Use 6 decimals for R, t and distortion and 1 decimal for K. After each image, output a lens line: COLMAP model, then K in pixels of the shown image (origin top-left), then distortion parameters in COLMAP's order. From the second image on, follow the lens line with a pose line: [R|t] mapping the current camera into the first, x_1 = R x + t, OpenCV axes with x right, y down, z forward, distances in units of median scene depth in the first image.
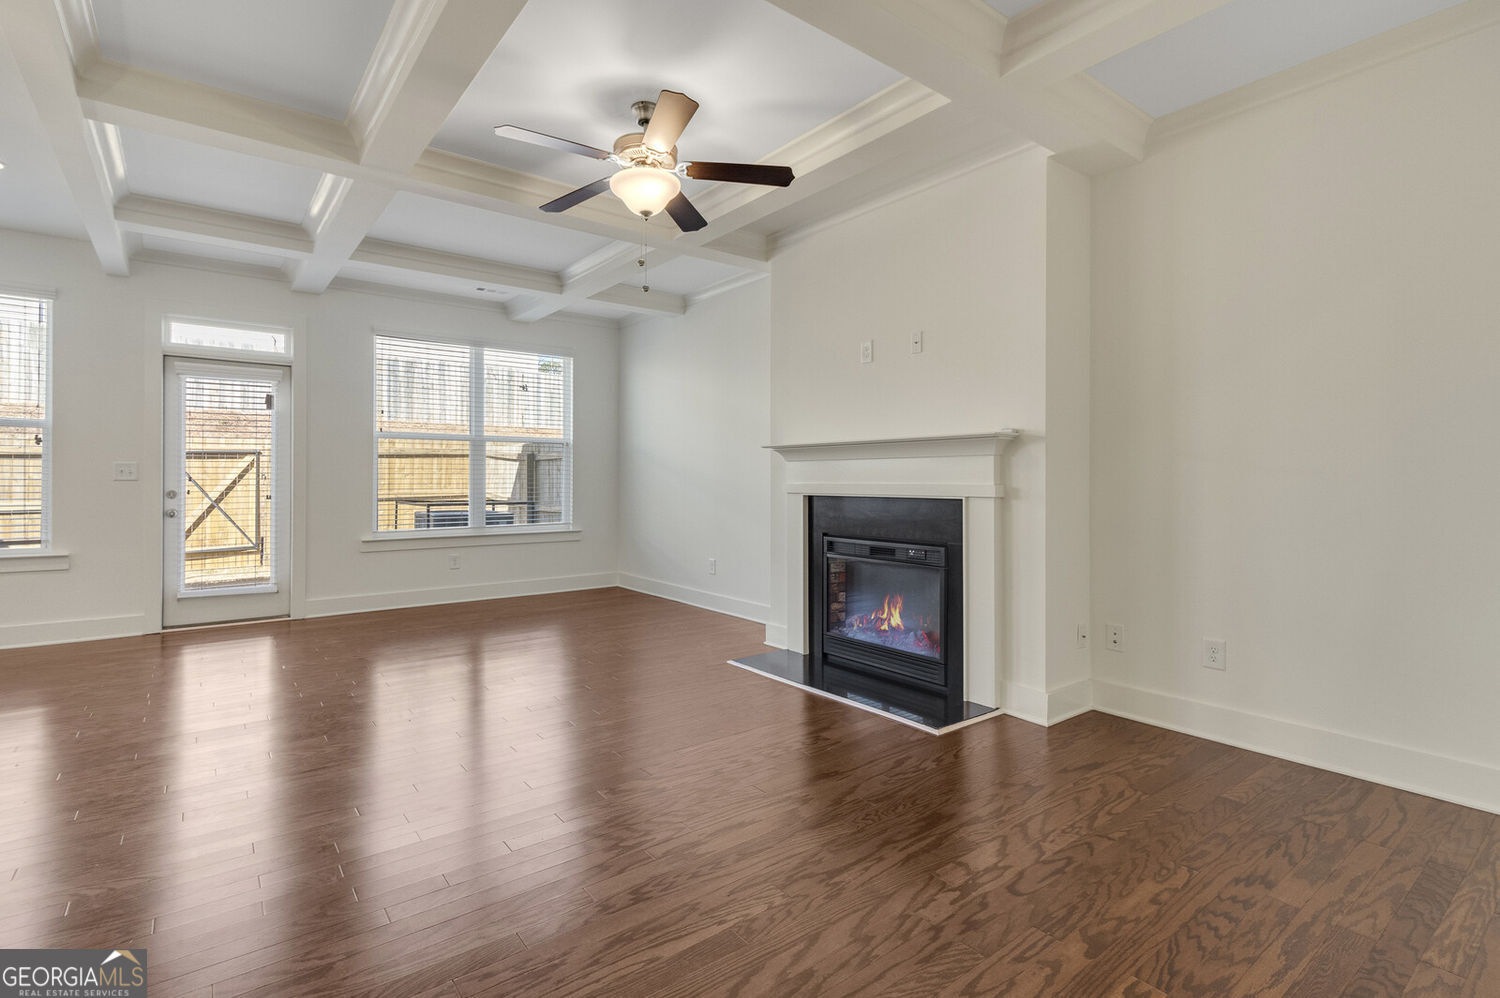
lens RADIAL K [[710.5, 0, 739.2], [0, 710.5, 472.8], [0, 0, 1]] dist [0.002144, 0.000632]
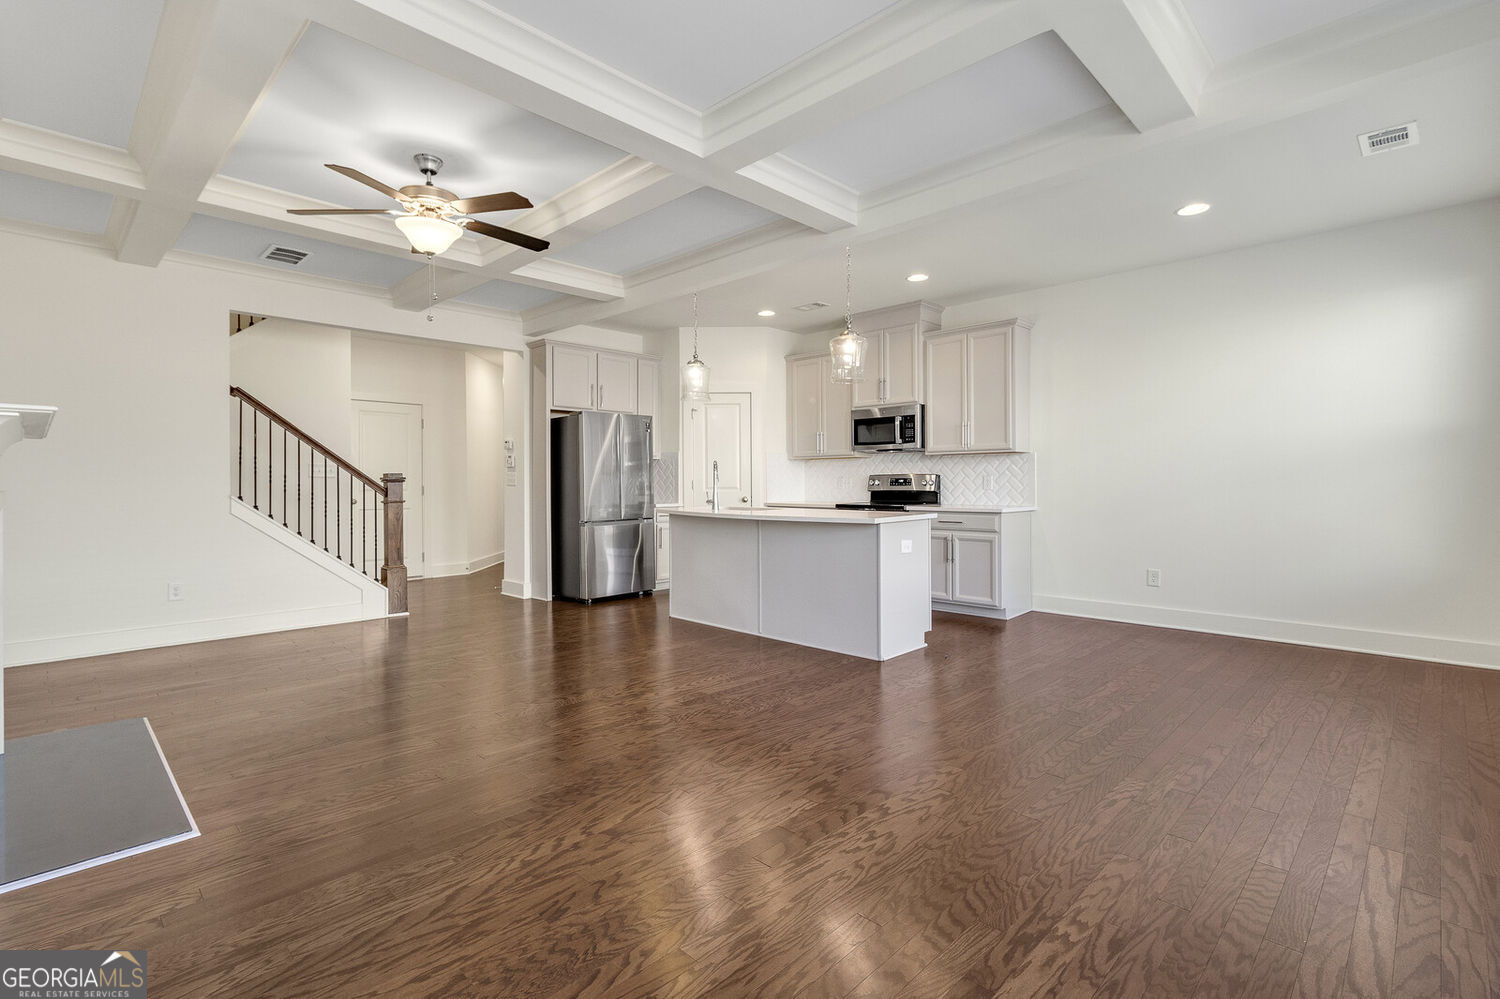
lens RADIAL K [[700.3, 0, 745.0], [0, 700.3, 484.5], [0, 0, 1]] dist [0.003672, 0.000827]
pose [[-0.990368, -0.001351, -0.138453, -0.306561], [-0.000723, 0.999989, -0.004587, 0.009610], [0.138458, -0.004443, -0.990358, 1.396579]]
